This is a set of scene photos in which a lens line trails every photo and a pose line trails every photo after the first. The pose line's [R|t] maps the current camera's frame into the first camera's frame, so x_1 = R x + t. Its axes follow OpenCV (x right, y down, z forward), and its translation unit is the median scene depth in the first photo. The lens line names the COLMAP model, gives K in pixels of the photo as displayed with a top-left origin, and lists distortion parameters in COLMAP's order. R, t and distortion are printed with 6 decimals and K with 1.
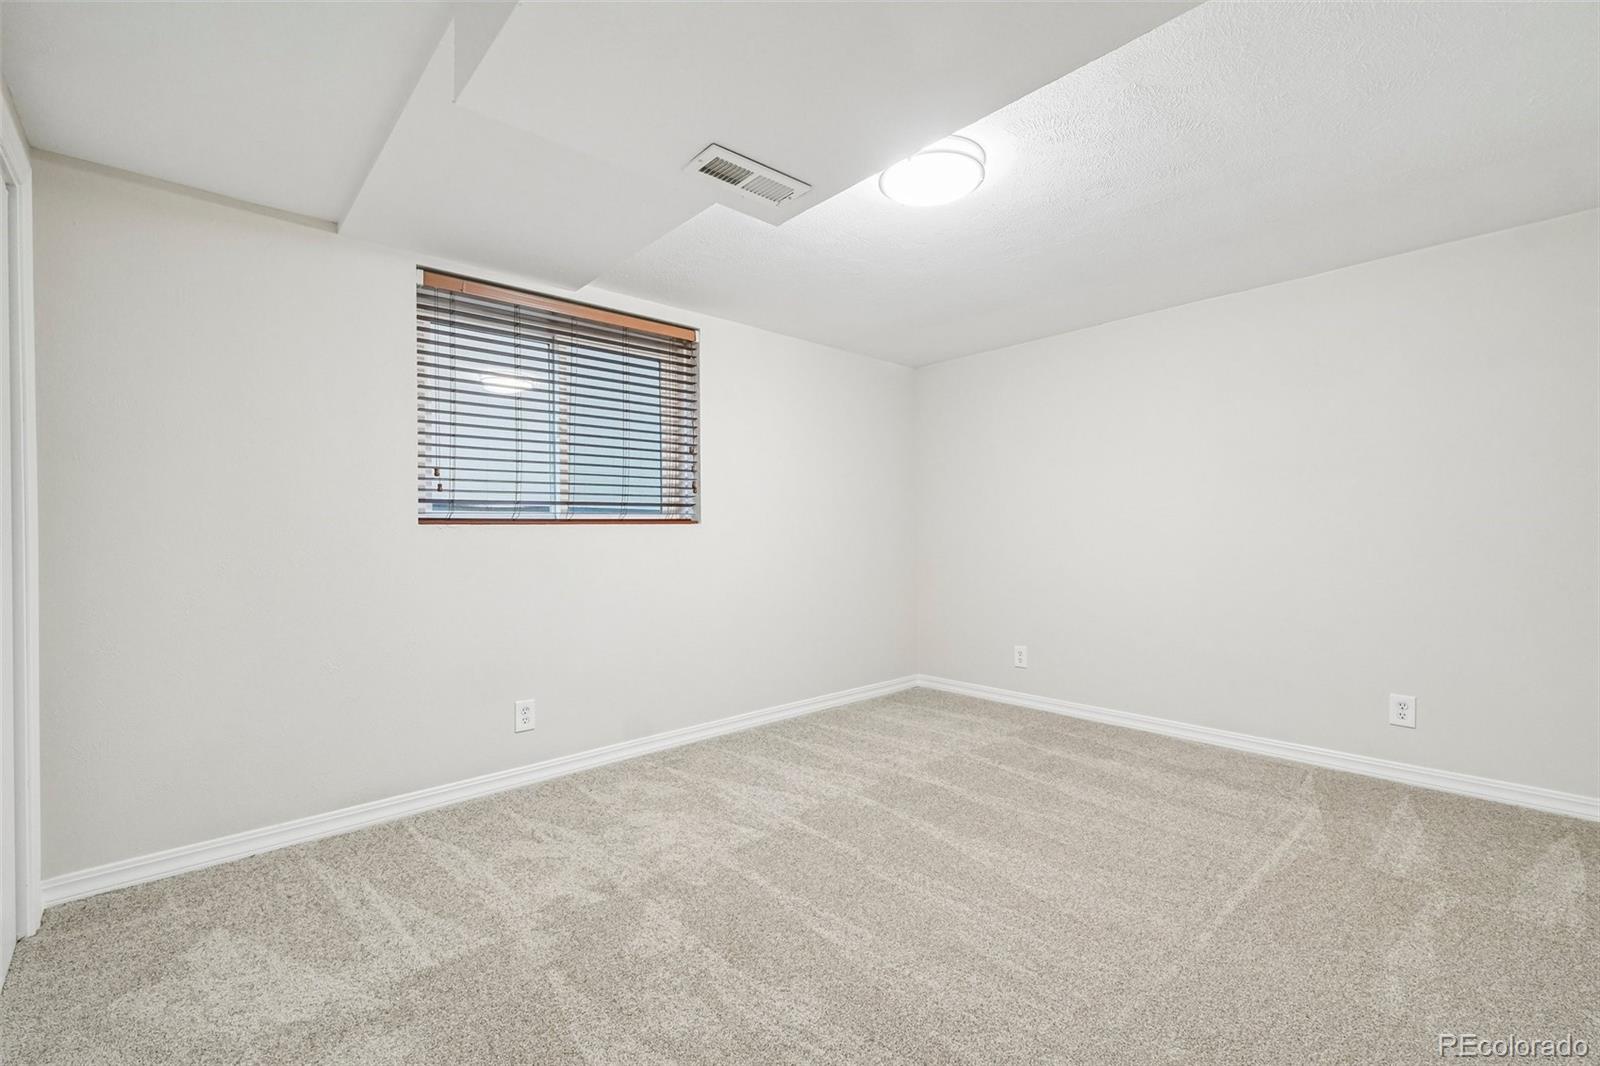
lens RADIAL K [[689.7, 0, 834.6], [0, 689.7, 528.5], [0, 0, 1]] dist [0.000859, 0.000134]
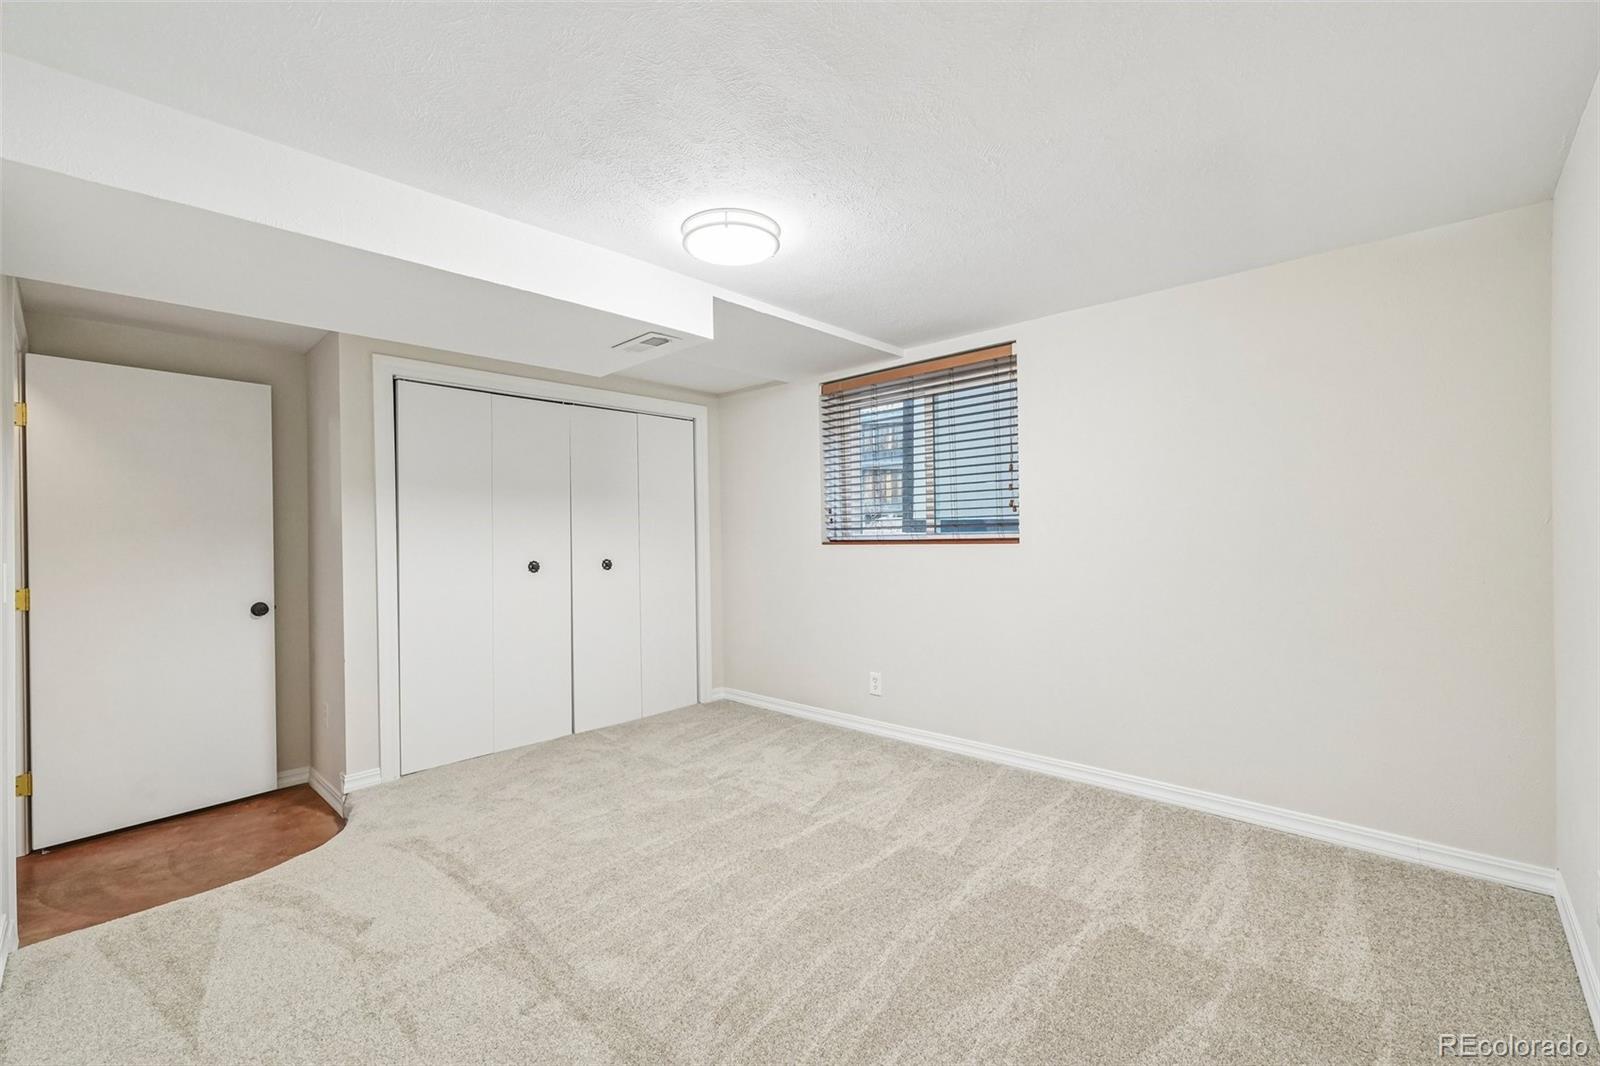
lens RADIAL K [[680.0, 0, 804.7], [0, 680.0, 534.6], [0, 0, 1]] dist [-0.000978, 0.000107]
pose [[0.060444, -0.000335, -0.998172, 0.821773], [0.008498, 0.999964, 0.000179, -0.023430], [0.998135, -0.008493, 0.060444, 0.725351]]
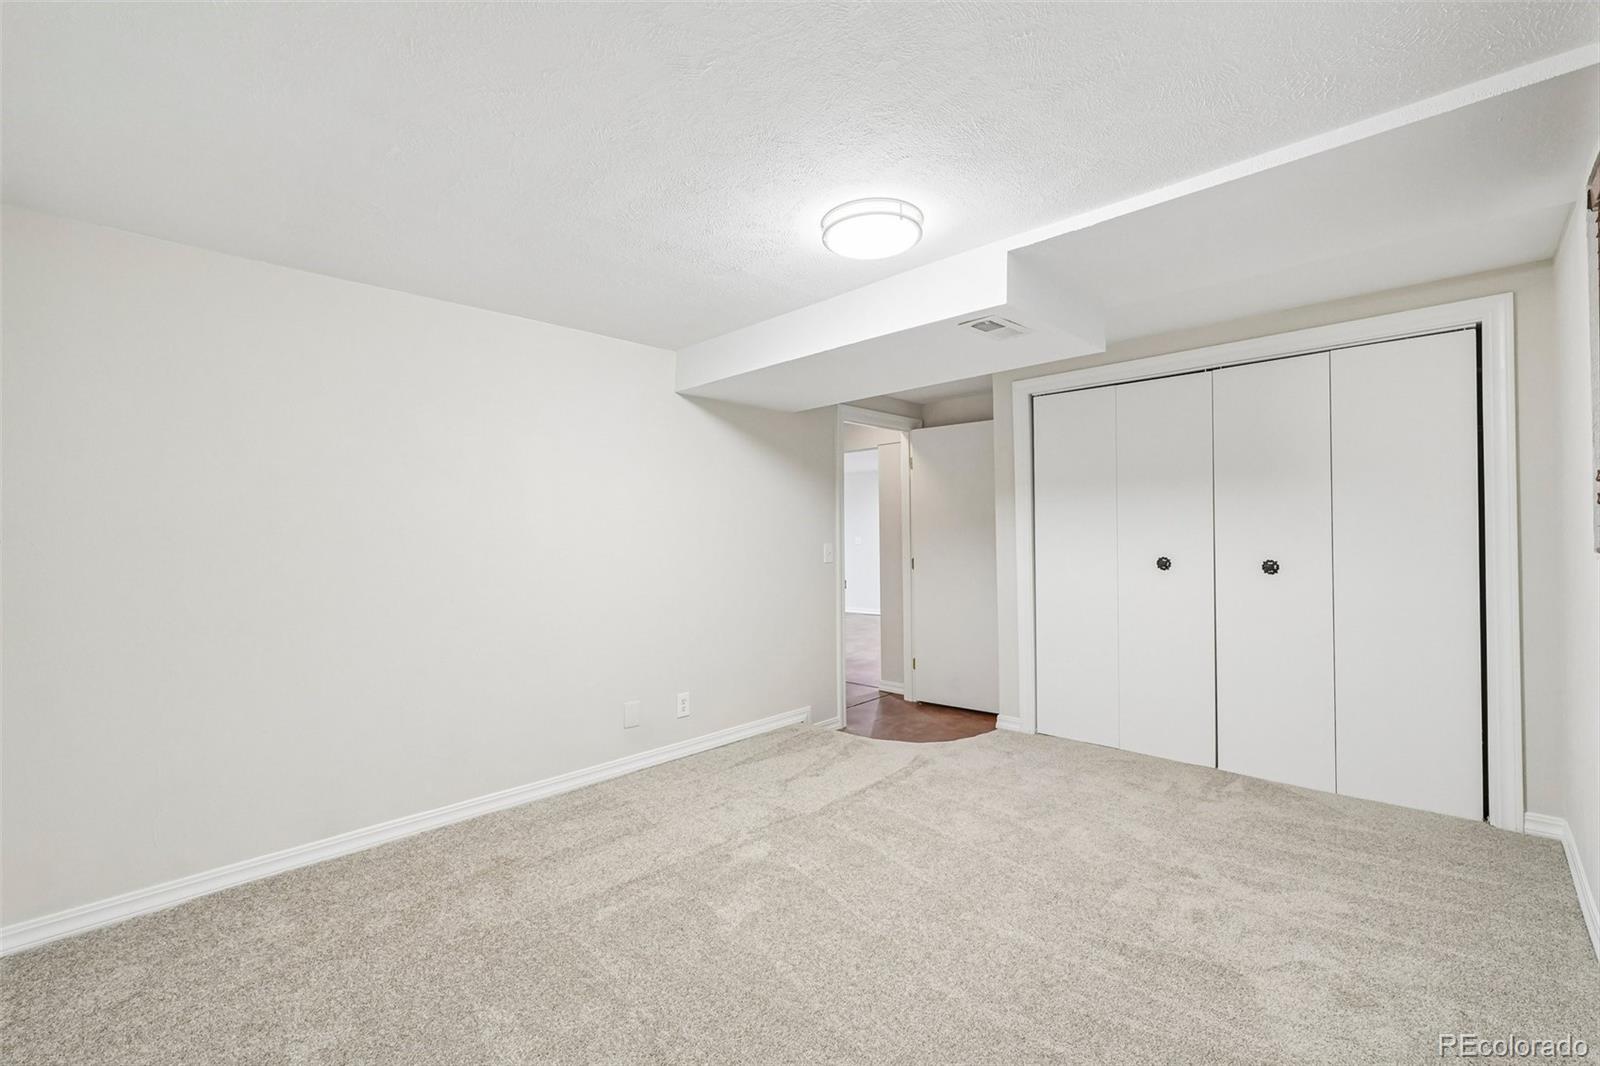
lens RADIAL K [[680.0, 0, 804.7], [0, 680.0, 534.6], [0, 0, 1]] dist [-0.000978, 0.000107]
pose [[-0.998997, 0.011896, -0.043172, 0.197993], [0.011640, 0.999913, 0.006170, -0.030328], [0.043242, 0.005662, -0.999049, 1.393587]]
